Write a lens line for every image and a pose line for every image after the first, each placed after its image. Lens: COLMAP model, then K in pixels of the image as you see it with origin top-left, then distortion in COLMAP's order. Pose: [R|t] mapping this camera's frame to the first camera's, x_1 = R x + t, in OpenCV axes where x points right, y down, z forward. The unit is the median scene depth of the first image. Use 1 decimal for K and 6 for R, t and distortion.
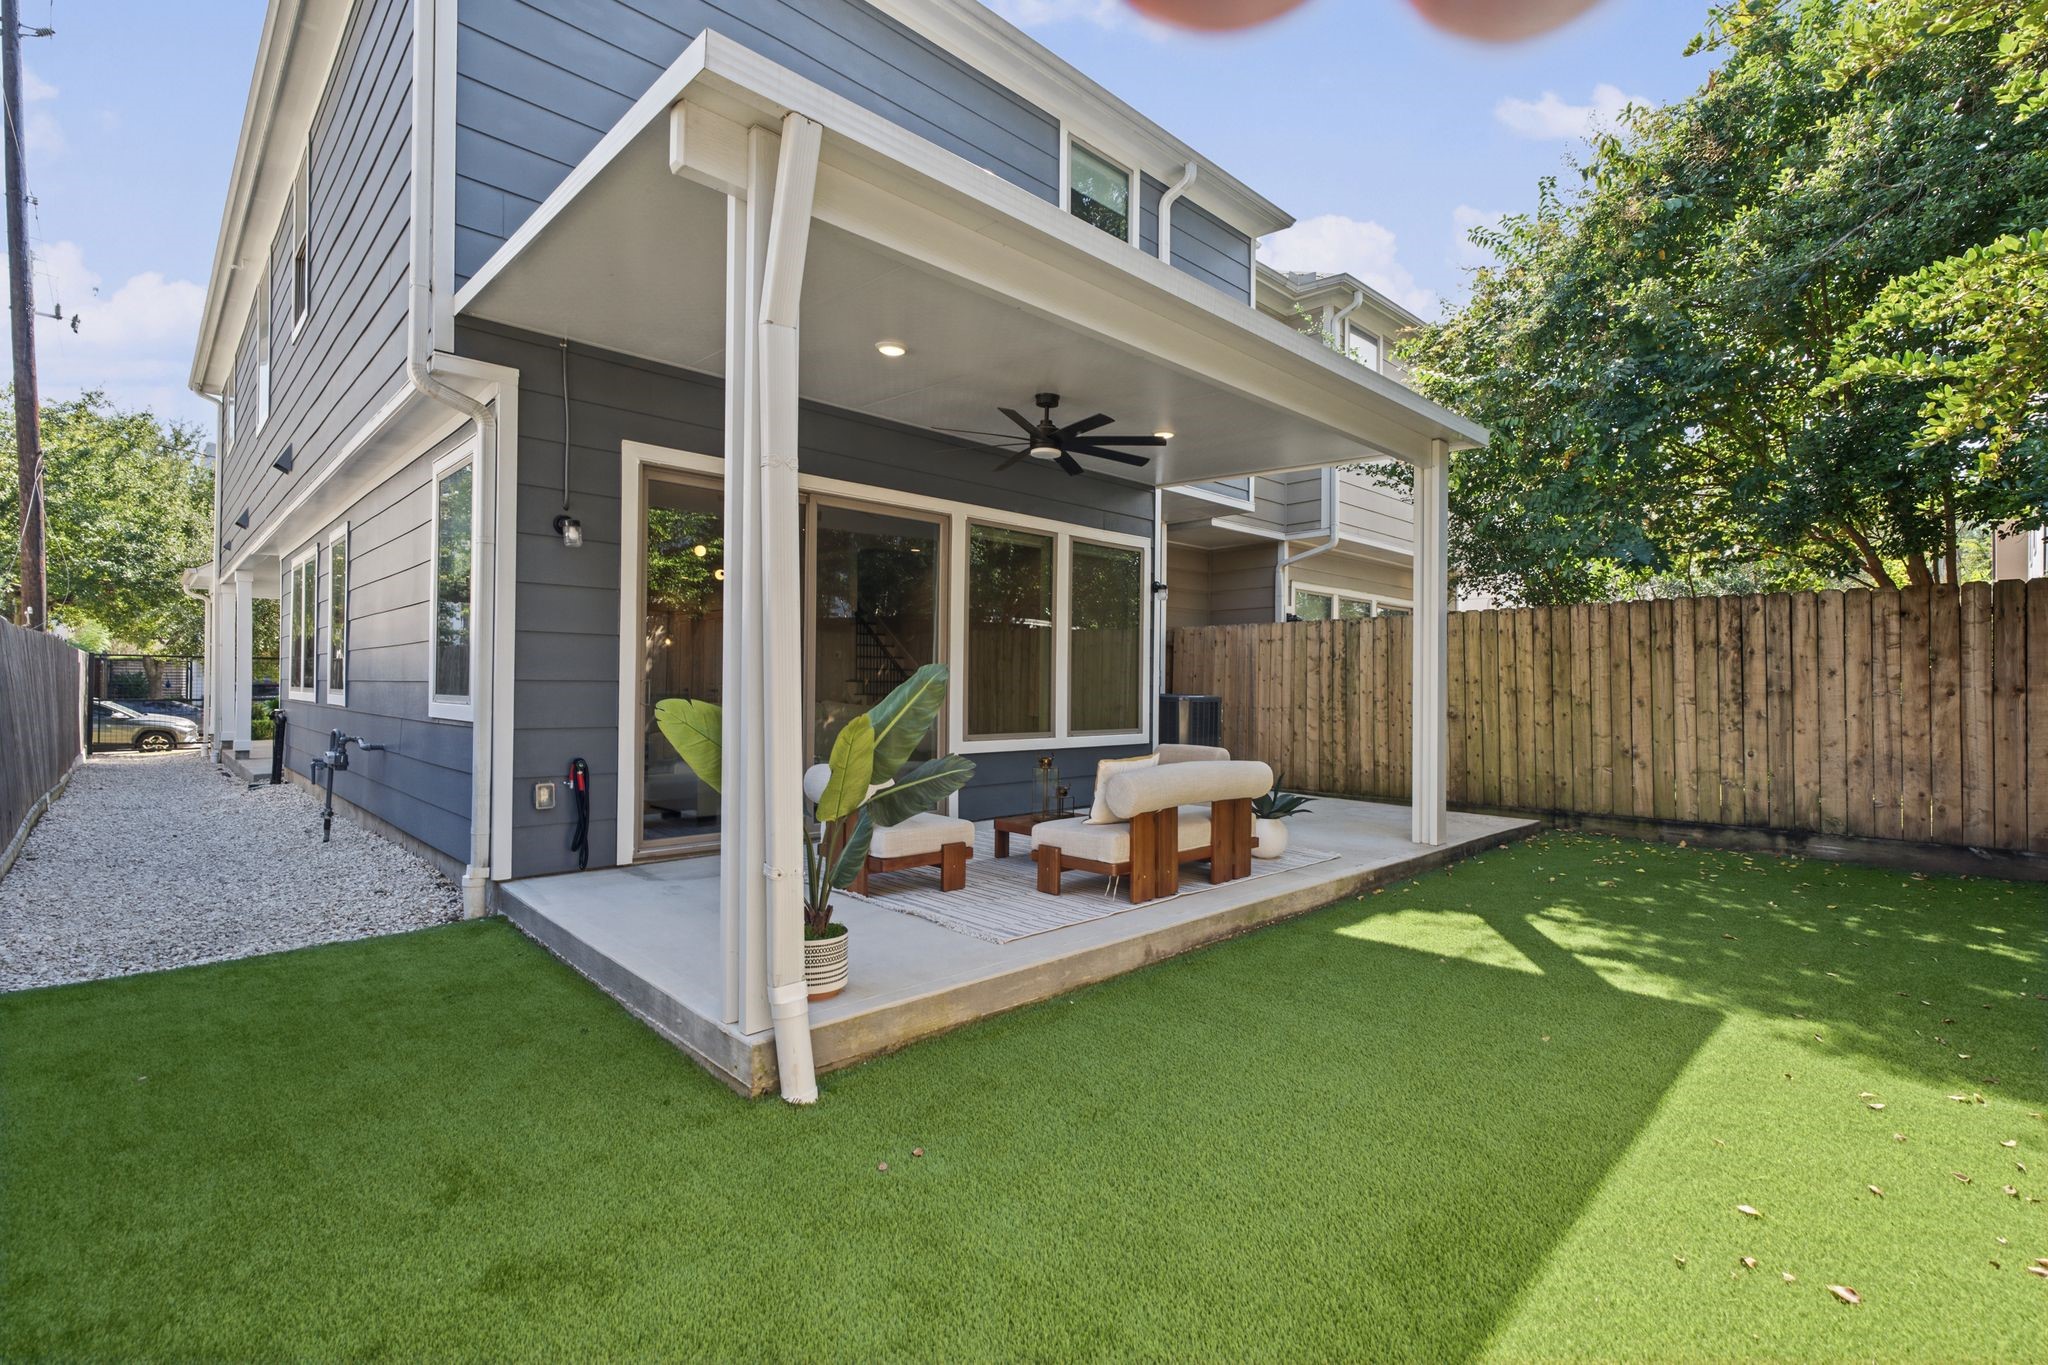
lens RADIAL K [[927.9, 0, 1041.0], [0, 927.9, 679.8], [0, 0, 1]] dist [-0.001373, 0.000126]
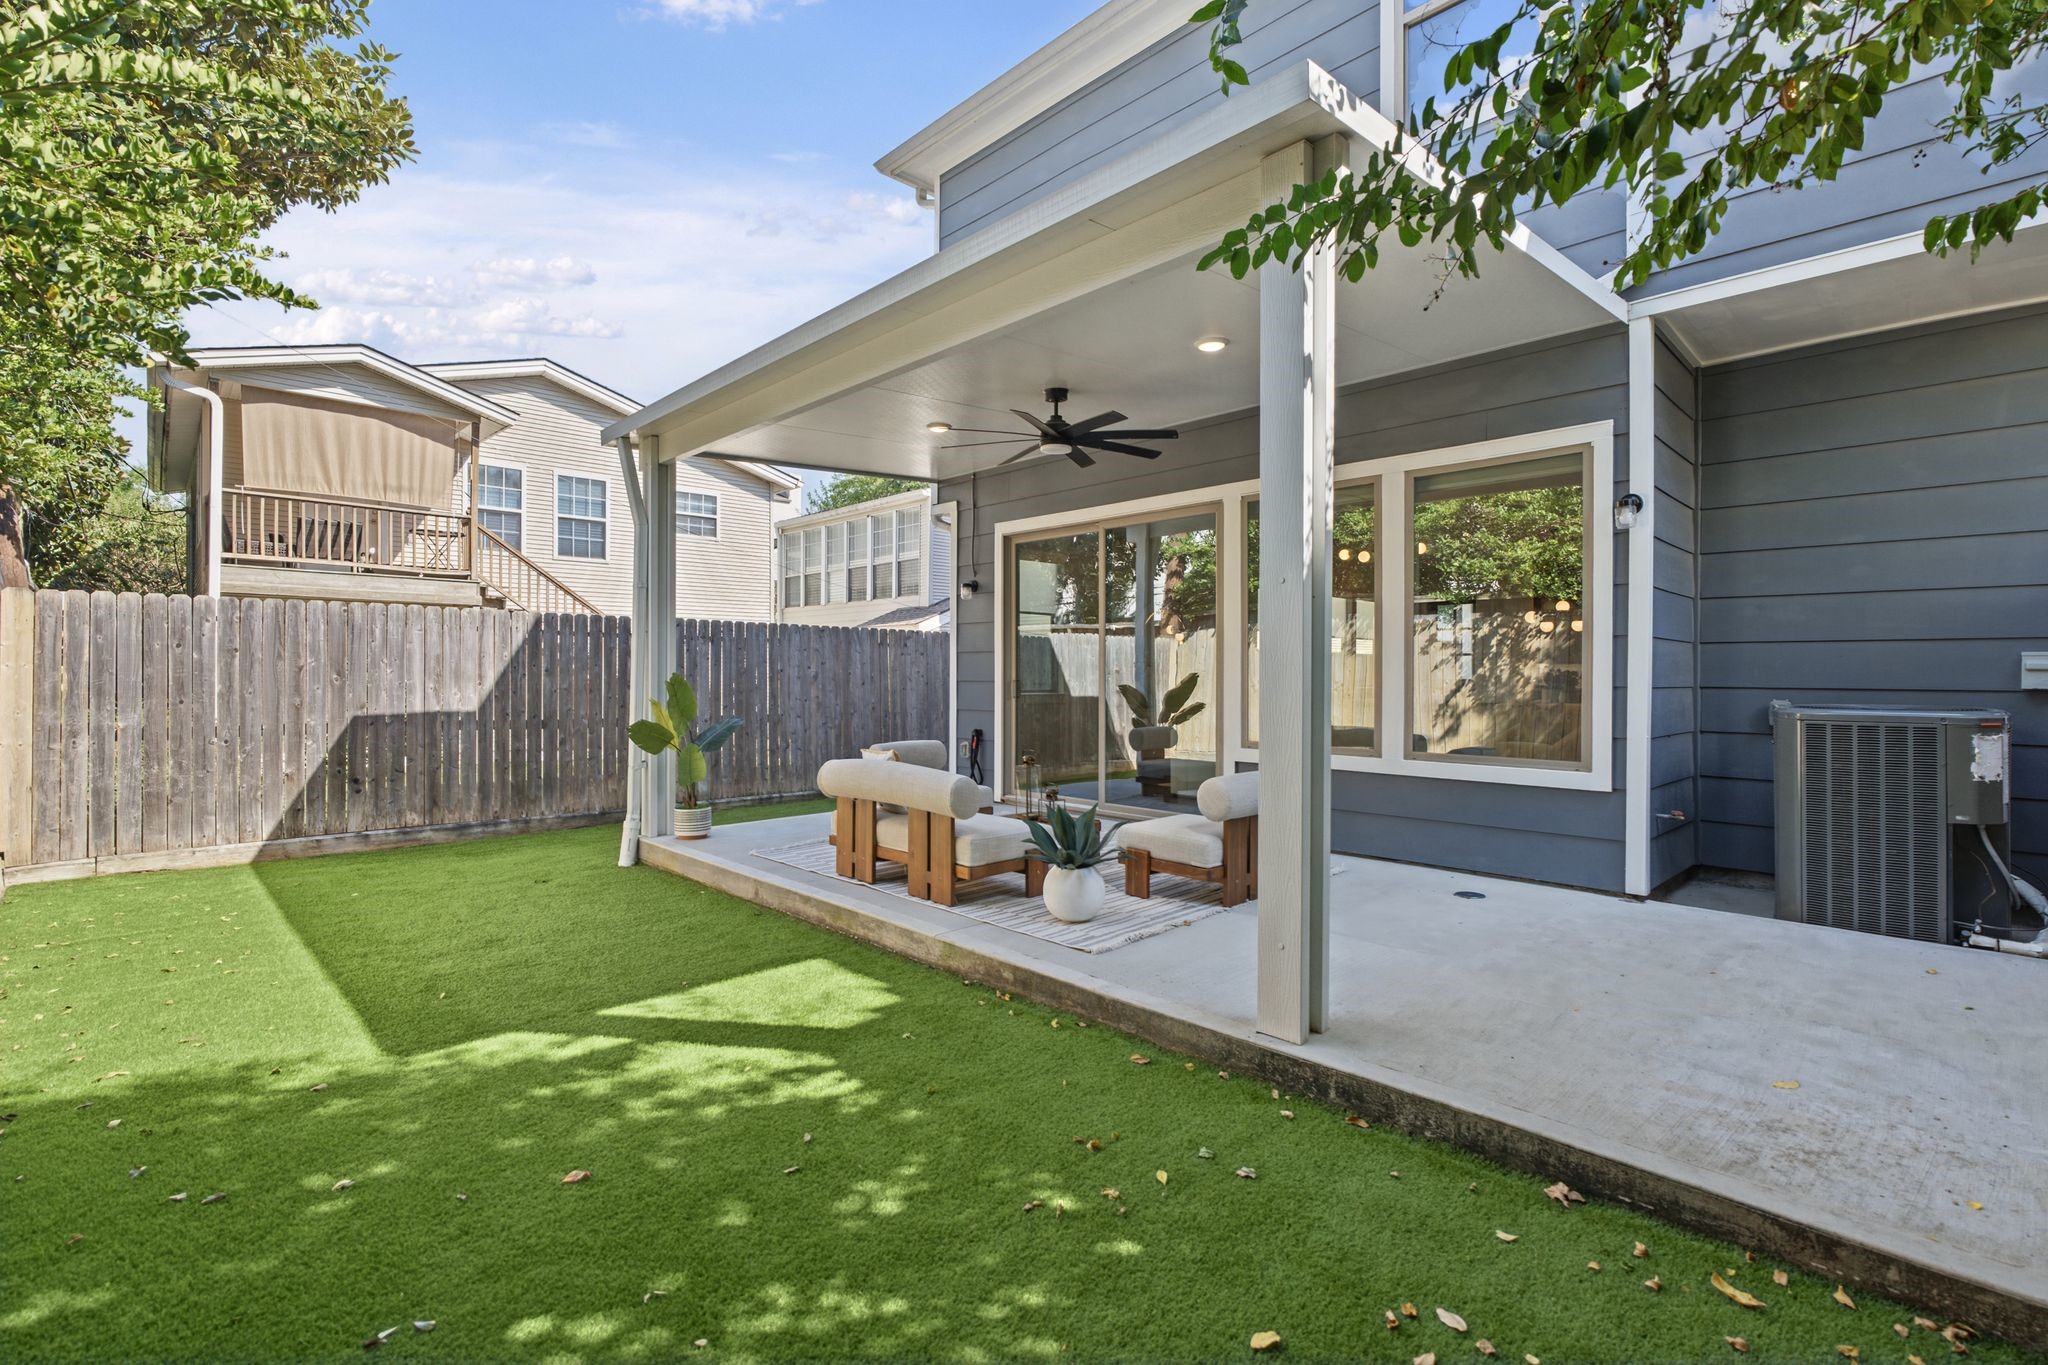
lens RADIAL K [[922.2, 0, 1031.4], [0, 922.2, 678.4], [0, 0, 1]] dist [-0.000635, 0.000050]
pose [[-0.002038, -0.003424, -0.999992, 1.205607], [0.000003, 0.999994, -0.003424, 0.003561], [0.999998, -0.000010, -0.002038, 1.206641]]
